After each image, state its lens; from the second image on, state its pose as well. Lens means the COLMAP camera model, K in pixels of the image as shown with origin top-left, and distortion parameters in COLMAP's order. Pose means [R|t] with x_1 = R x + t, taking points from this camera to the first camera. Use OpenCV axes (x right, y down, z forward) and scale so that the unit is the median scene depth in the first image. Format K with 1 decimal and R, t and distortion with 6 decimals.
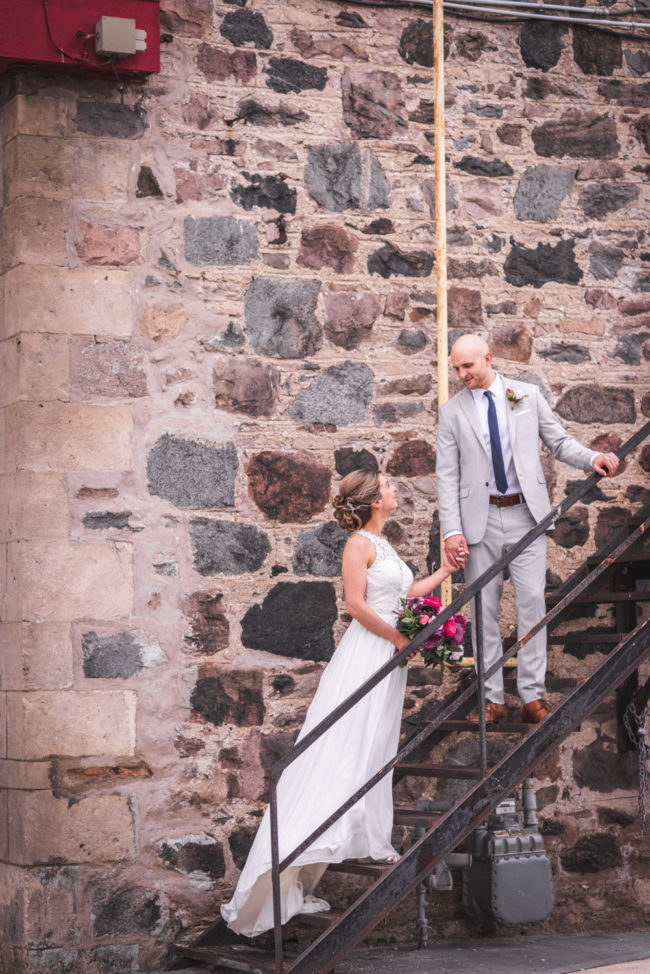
lens RADIAL K [[2422.7, 0, 325.0], [0, 2422.7, 487.0], [0, 0, 1]] dist [0.034990, -0.314658]
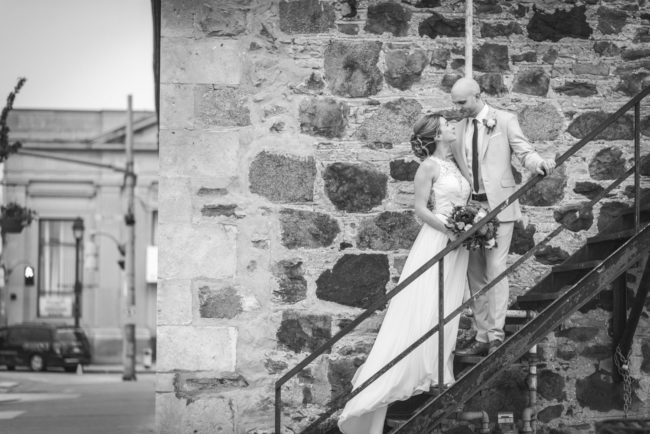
lens RADIAL K [[1616.8, 0, 325.0], [0, 1616.8, 217.0], [0, 0, 1]] dist [0.034990, -0.314658]
pose [[0.940237, -0.001449, -0.340519, 0.293849], [0.002942, 0.999988, 0.003870, 0.013711], [0.340509, -0.004641, 0.940230, 0.100329]]
